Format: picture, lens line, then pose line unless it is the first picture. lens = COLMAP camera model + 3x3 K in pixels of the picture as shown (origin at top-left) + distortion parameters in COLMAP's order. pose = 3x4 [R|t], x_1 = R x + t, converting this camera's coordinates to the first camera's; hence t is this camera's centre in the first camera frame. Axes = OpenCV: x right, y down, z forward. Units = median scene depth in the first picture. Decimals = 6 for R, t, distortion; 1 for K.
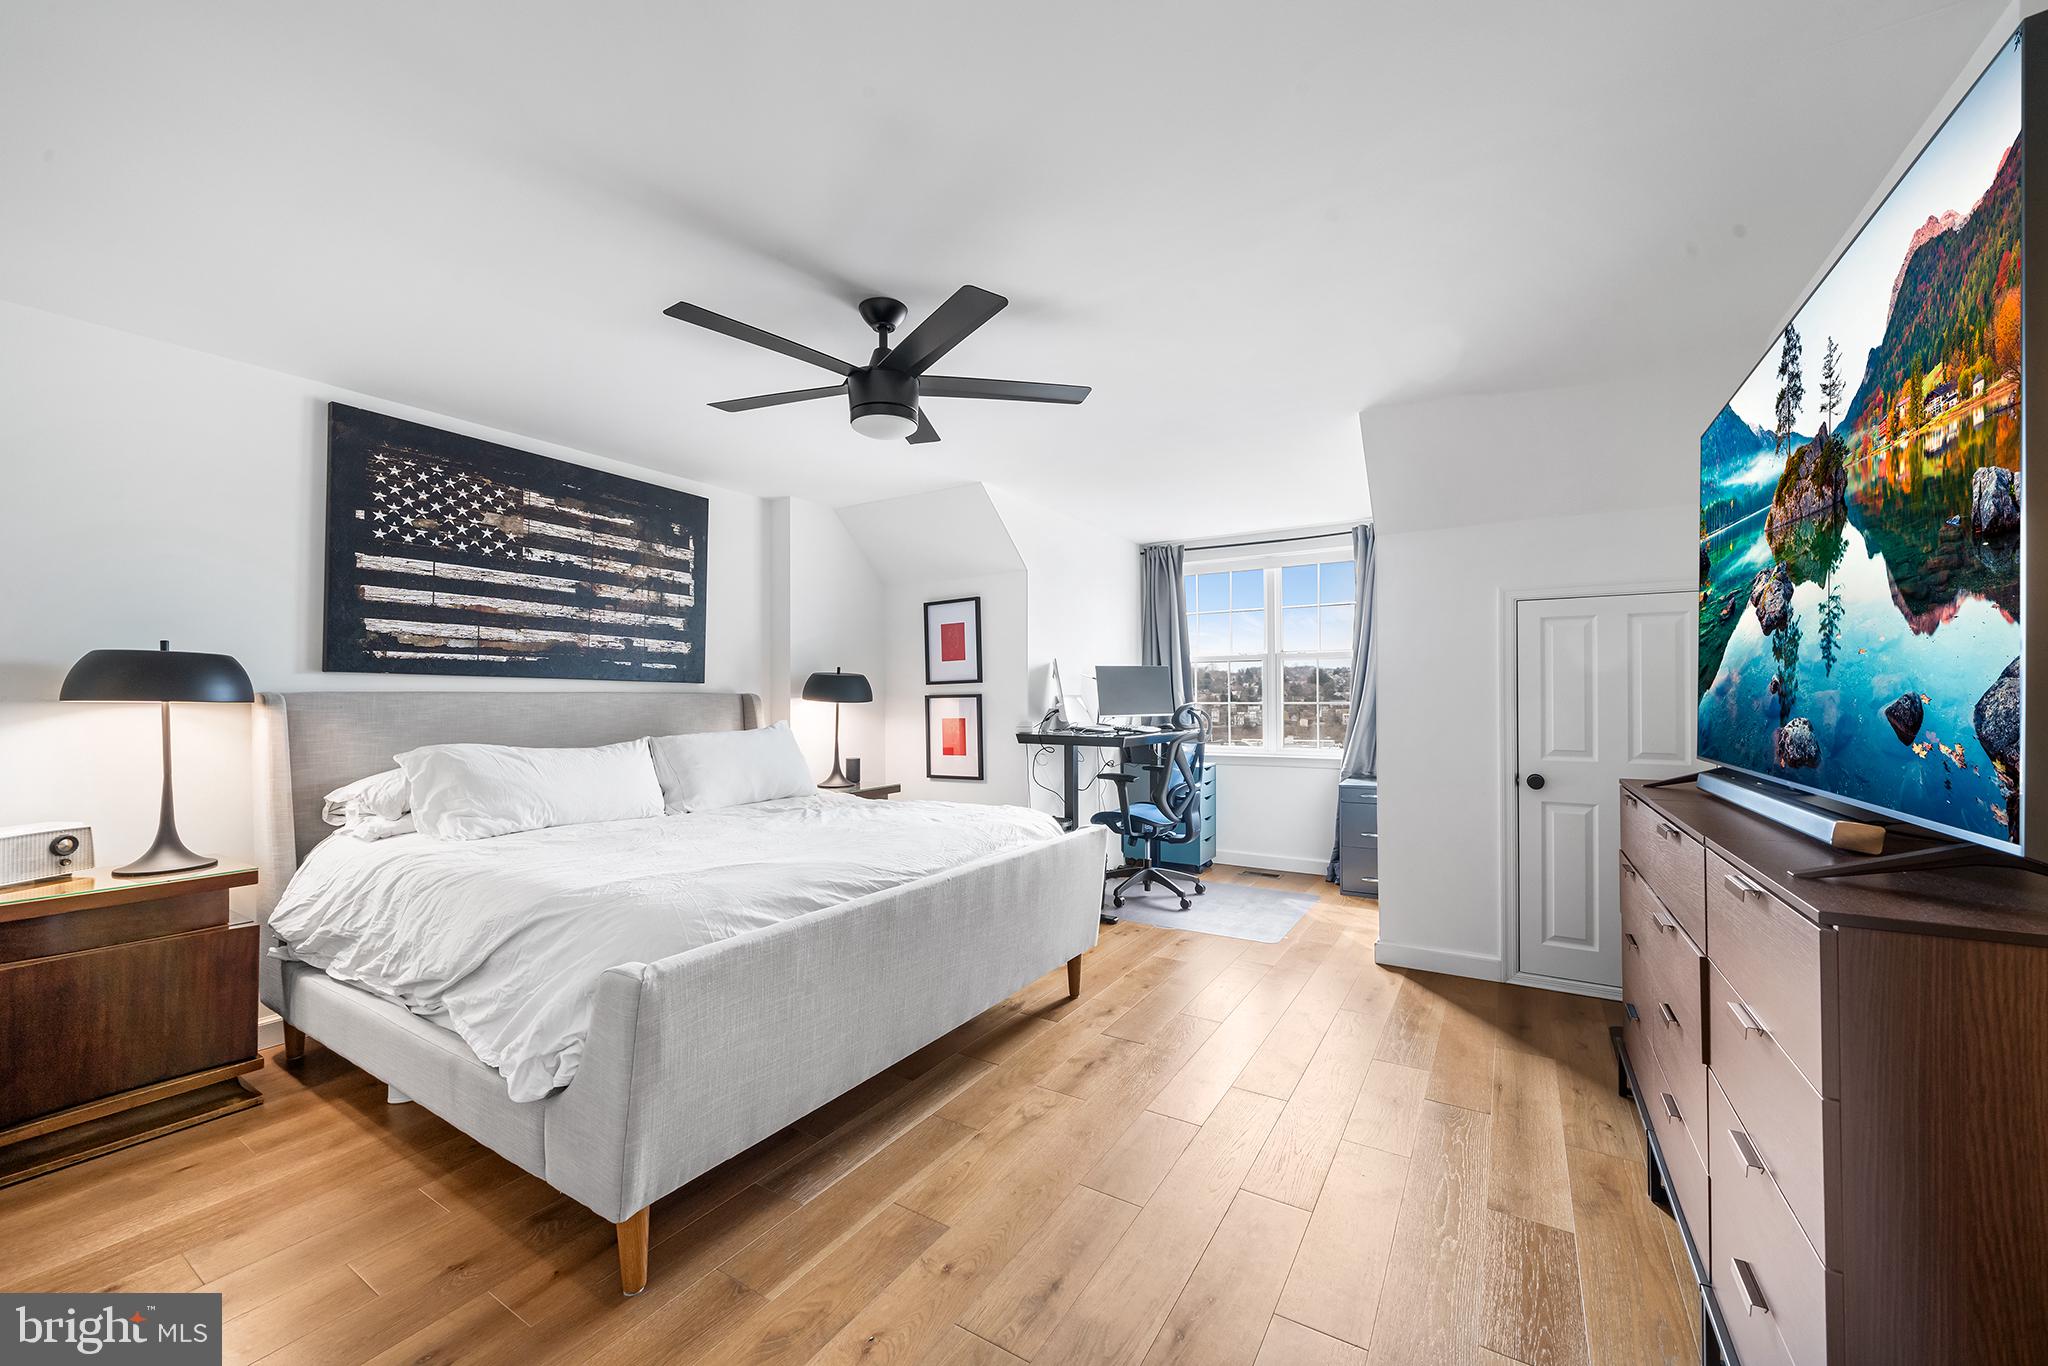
lens RADIAL K [[786.4, 0, 1015.2], [0, 786.4, 682.8], [0, 0, 1]] dist [-0.001639, 0.000180]
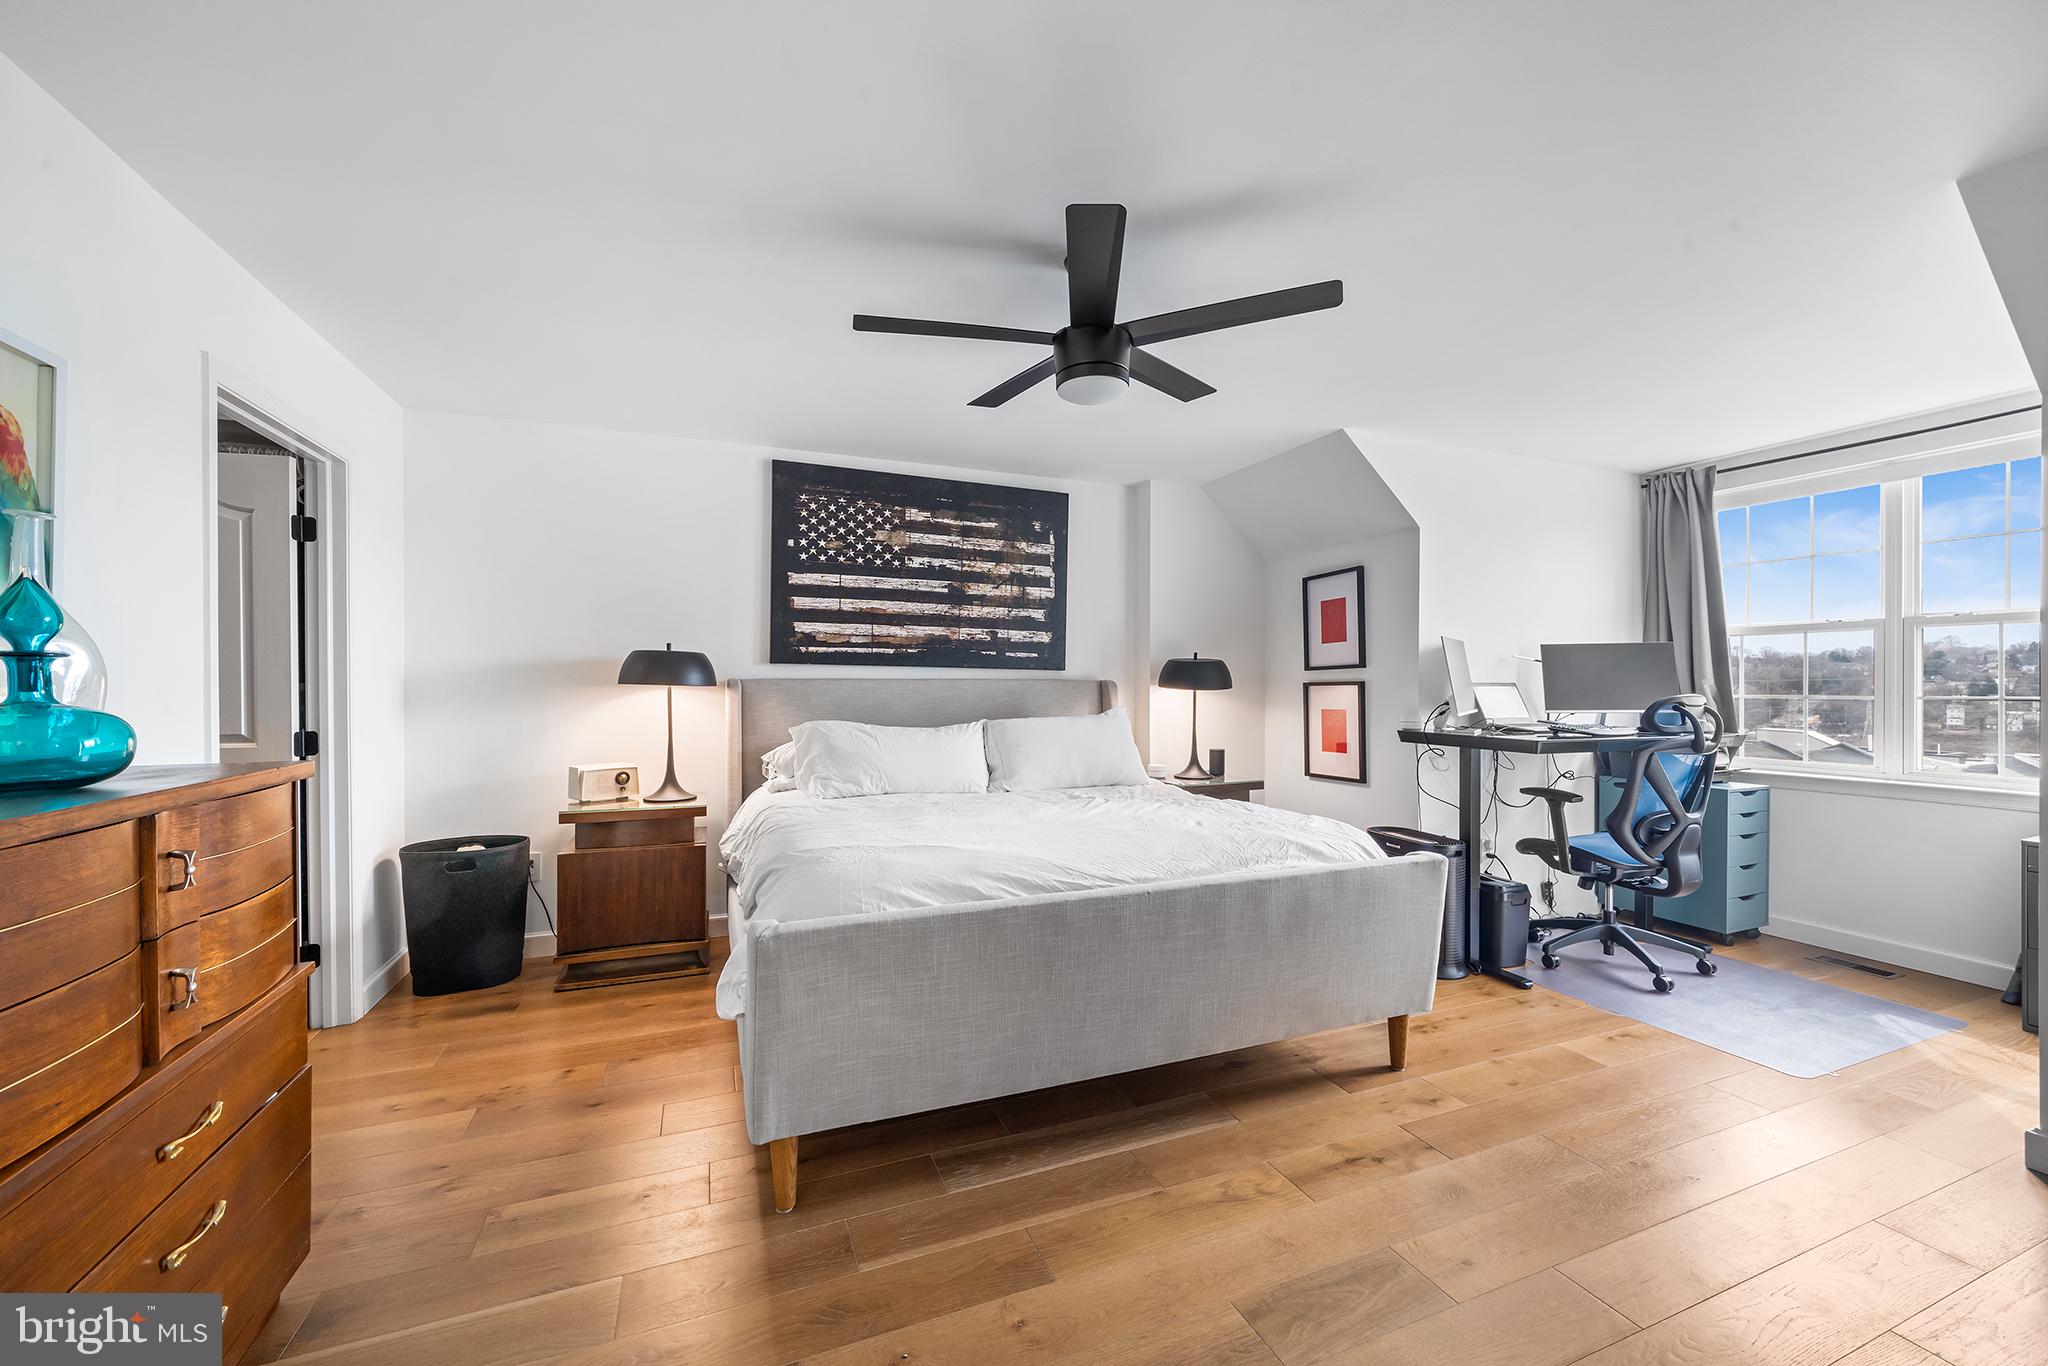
lens RADIAL K [[786.4, 0, 1019.9], [0, 786.4, 682.8], [0, 0, 1]] dist [-0.001639, 0.000180]
pose [[0.808446, 0.003900, -0.588558, 0.238860], [0.005948, 0.999873, 0.014797, 0.001646], [0.588541, -0.015463, 0.808320, 0.157965]]
